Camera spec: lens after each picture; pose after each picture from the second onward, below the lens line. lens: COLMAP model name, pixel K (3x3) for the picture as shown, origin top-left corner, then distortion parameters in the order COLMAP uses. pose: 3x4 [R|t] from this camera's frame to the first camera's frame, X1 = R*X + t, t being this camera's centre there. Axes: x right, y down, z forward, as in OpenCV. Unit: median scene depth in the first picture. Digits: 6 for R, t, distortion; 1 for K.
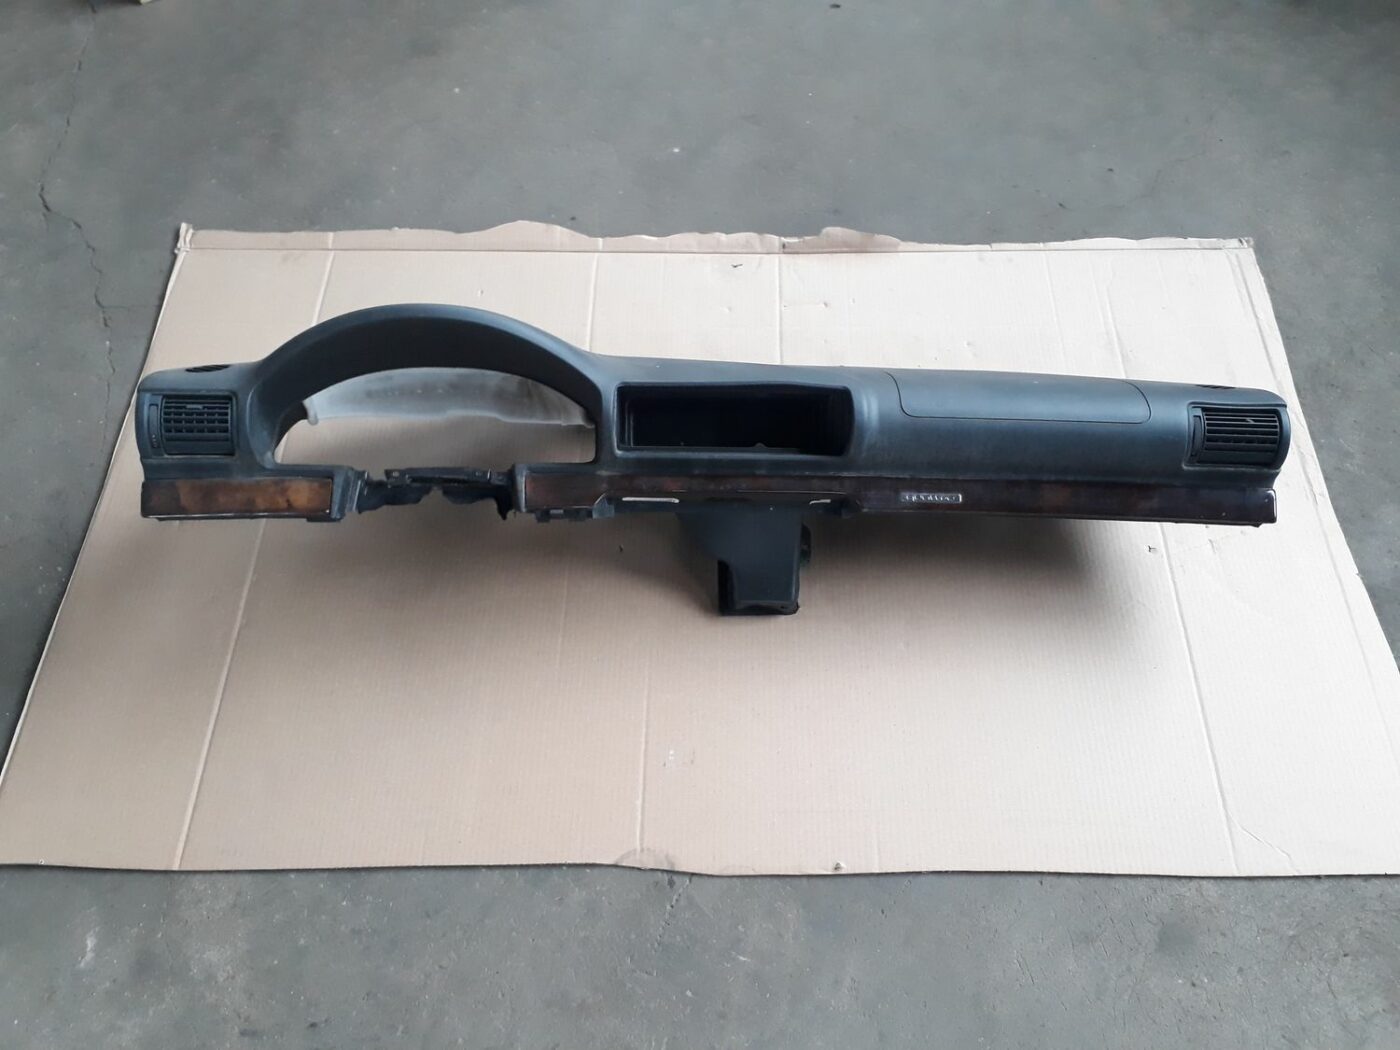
lens RADIAL K [[1101.3, 0, 725.1], [0, 1101.3, 533.9], [0, 0, 1]] dist [0.031006, -0.054933]
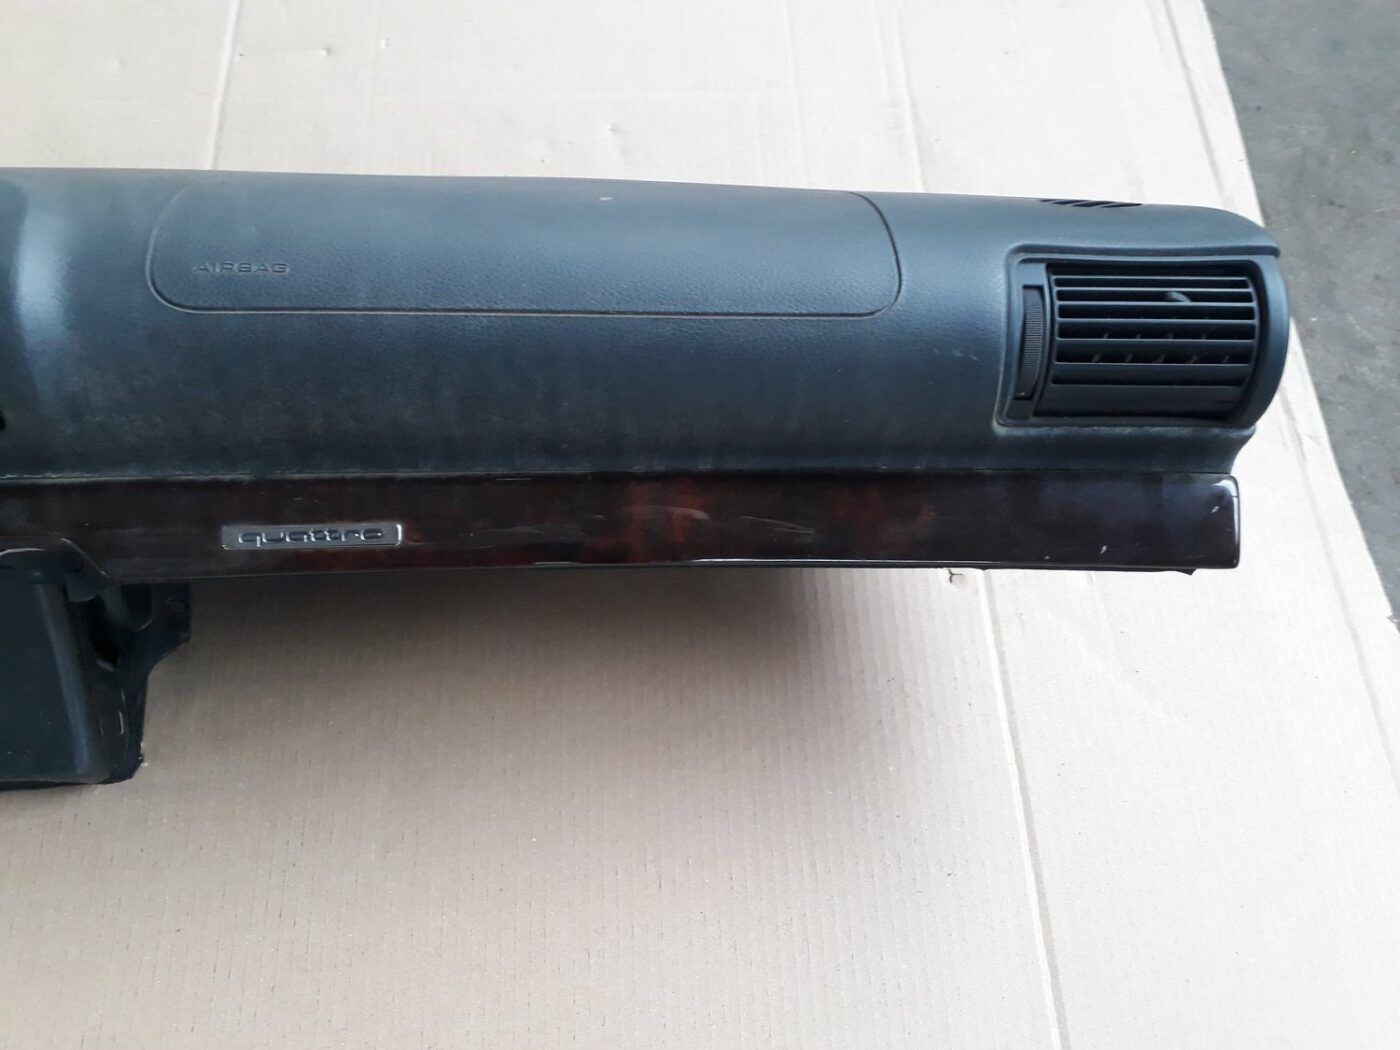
lens RADIAL K [[1101.3, 0, 722.9], [0, 1101.3, 536.2], [0, 0, 1]] dist [0.031006, -0.054933]
pose [[0.996797, -0.041358, 0.068444, 0.286588], [0.031792, 0.990285, 0.135371, -0.074954], [-0.073378, -0.132761, 0.988428, 0.617809]]
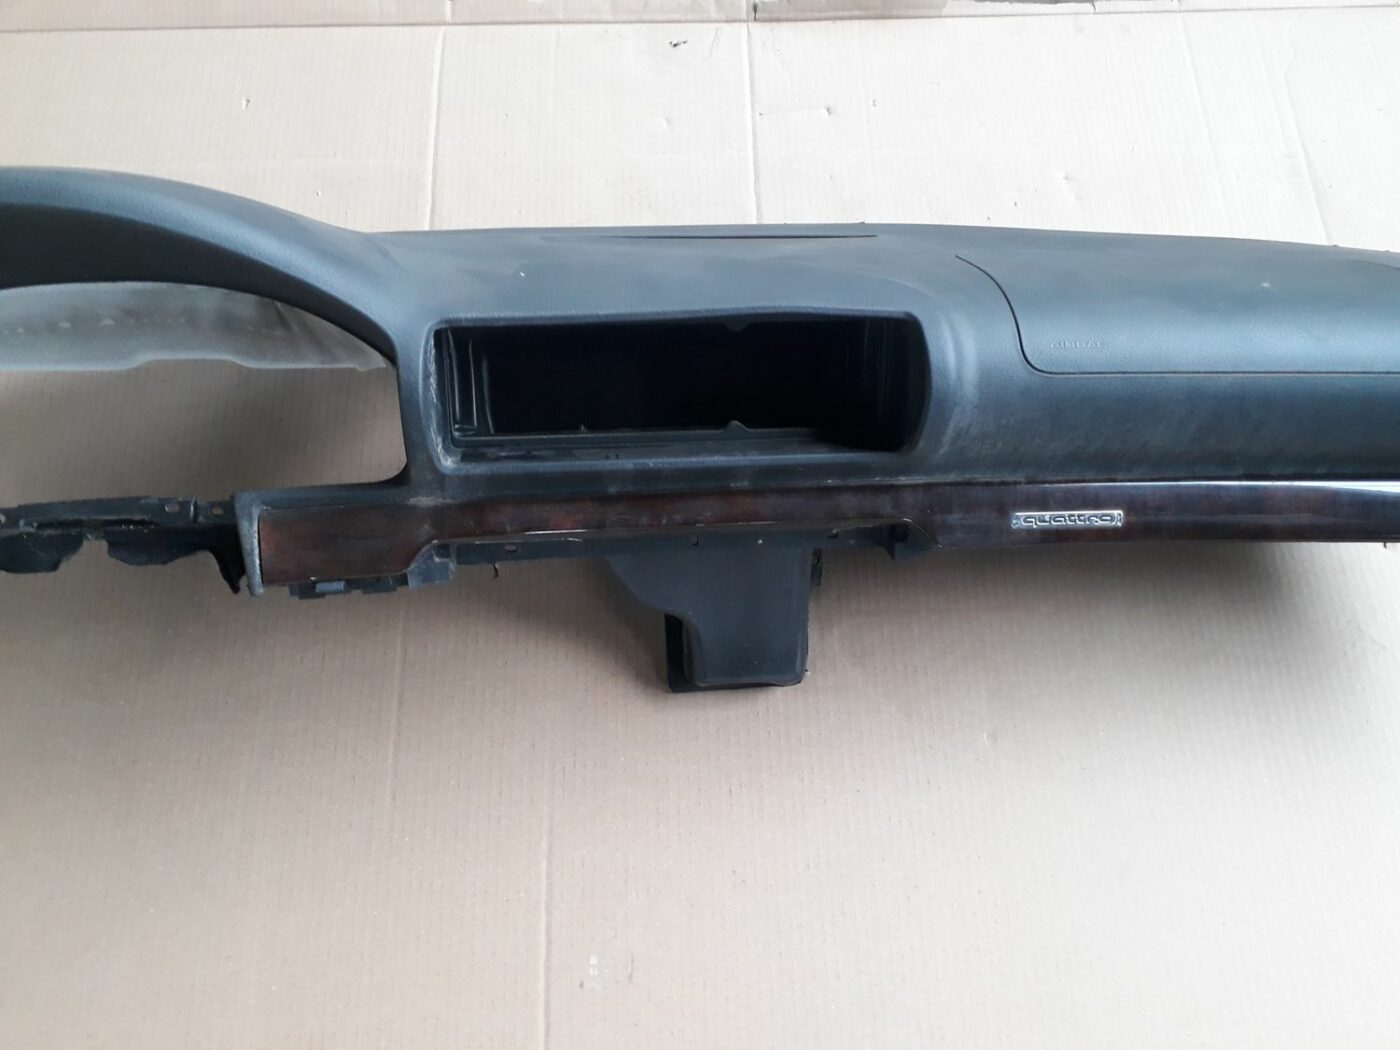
lens RADIAL K [[1101.3, 0, 730.1], [0, 1101.3, 526.5], [0, 0, 1]] dist [0.031006, -0.054933]
pose [[0.998449, -0.034364, 0.043805, 0.004738], [0.025841, 0.982940, 0.182101, -0.125439], [-0.049316, -0.180687, 0.982304, 0.478572]]
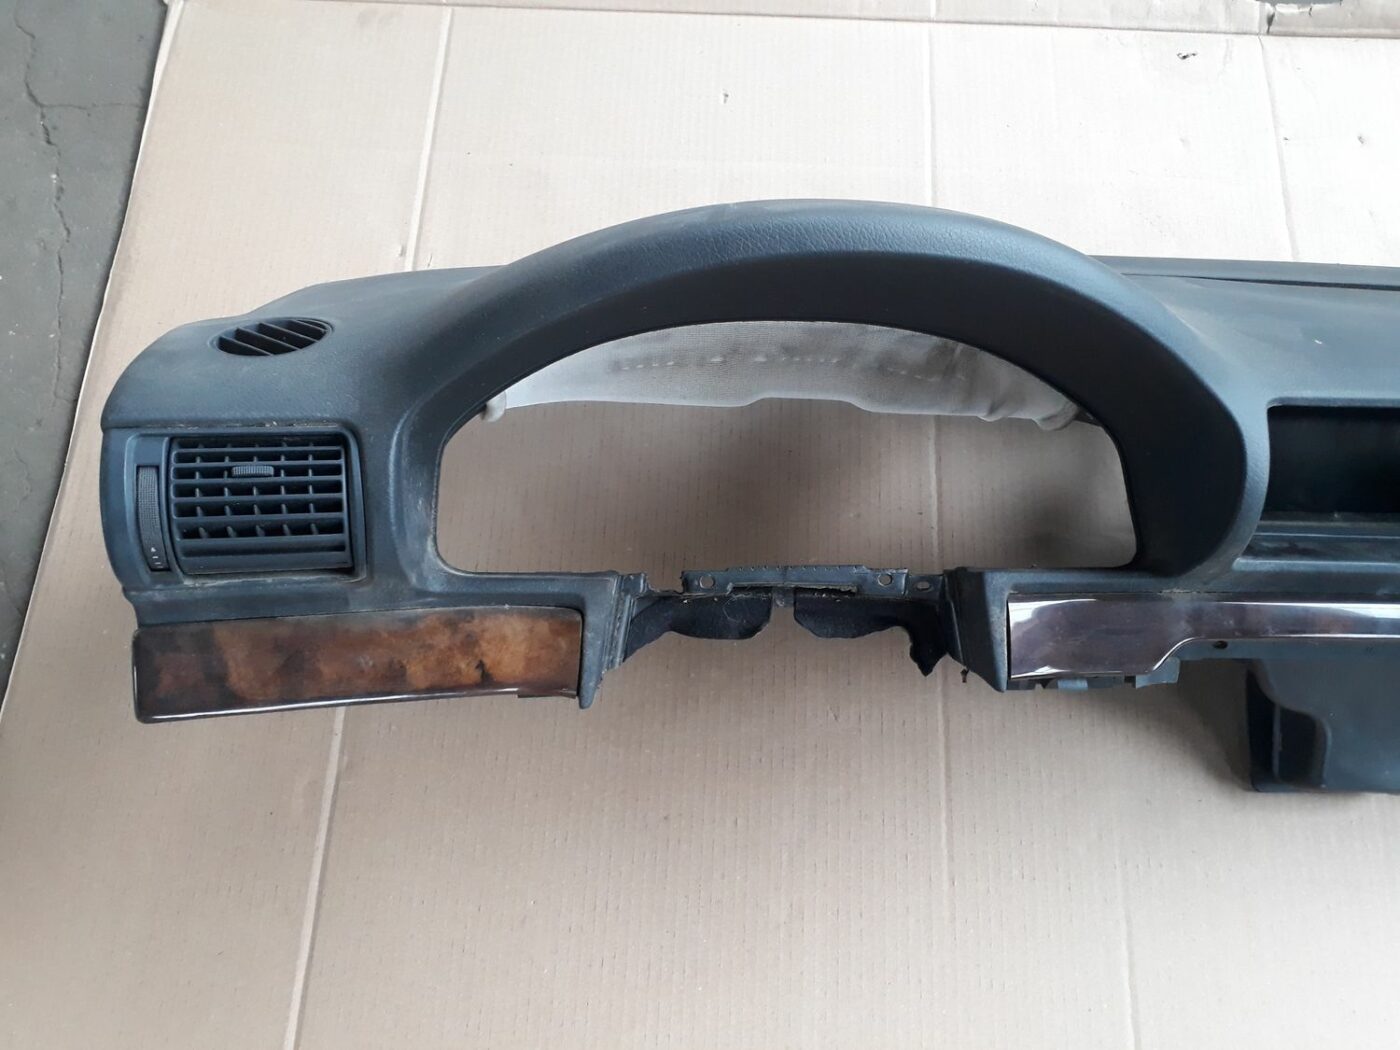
lens RADIAL K [[1101.3, 0, 719.4], [0, 1101.3, 531.9], [0, 0, 1]] dist [0.031006, -0.054933]
pose [[0.999409, 0.033818, -0.006241, -0.277771], [-0.031833, 0.978411, 0.204202, -0.155718], [0.013012, -0.203882, 0.978909, 0.548119]]
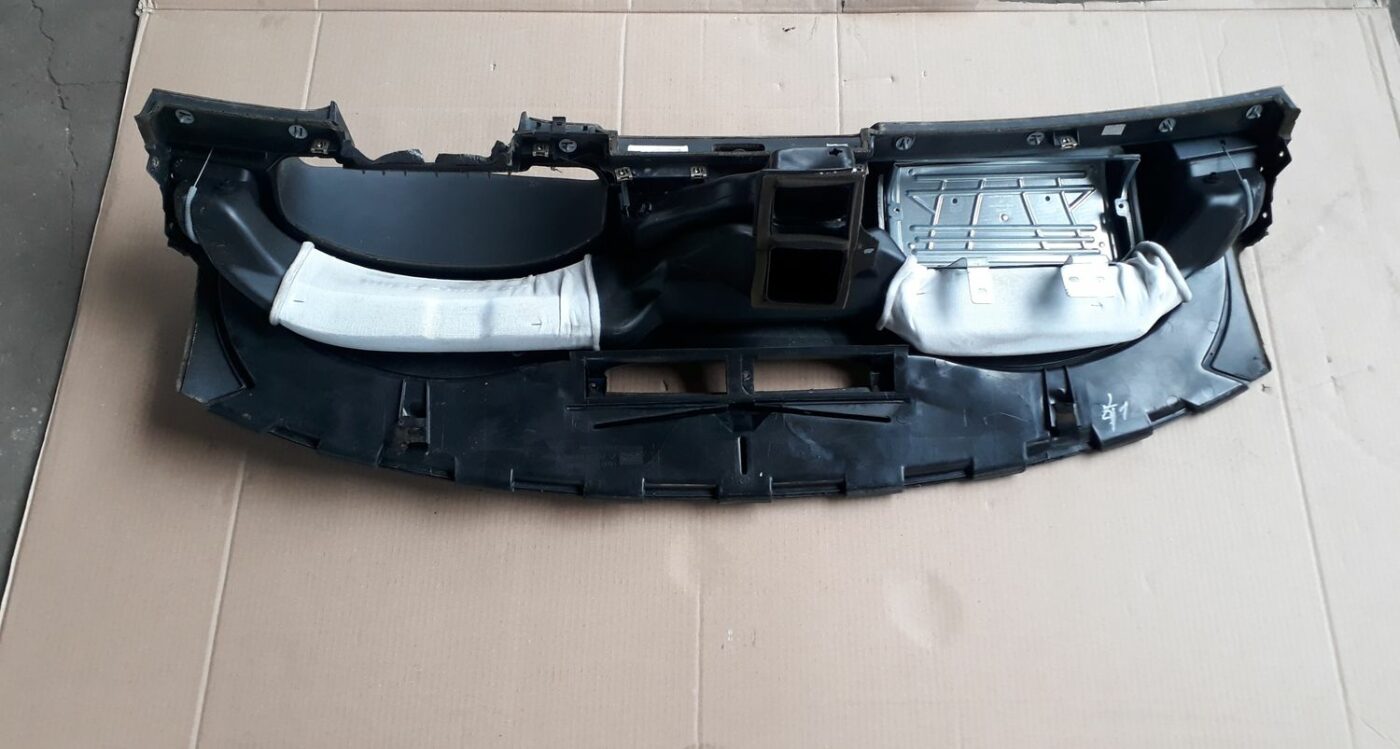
lens RADIAL K [[1053.6, 0, 724.8], [0, 1053.6, 373.3], [0, 0, 1]] dist [0.011366, -0.013970]
pose [[0.999998, -0.002184, 0.000205, -0.052946], [0.002118, 0.985425, 0.170099, -0.157668], [-0.000574, -0.170098, 0.985427, 0.188435]]
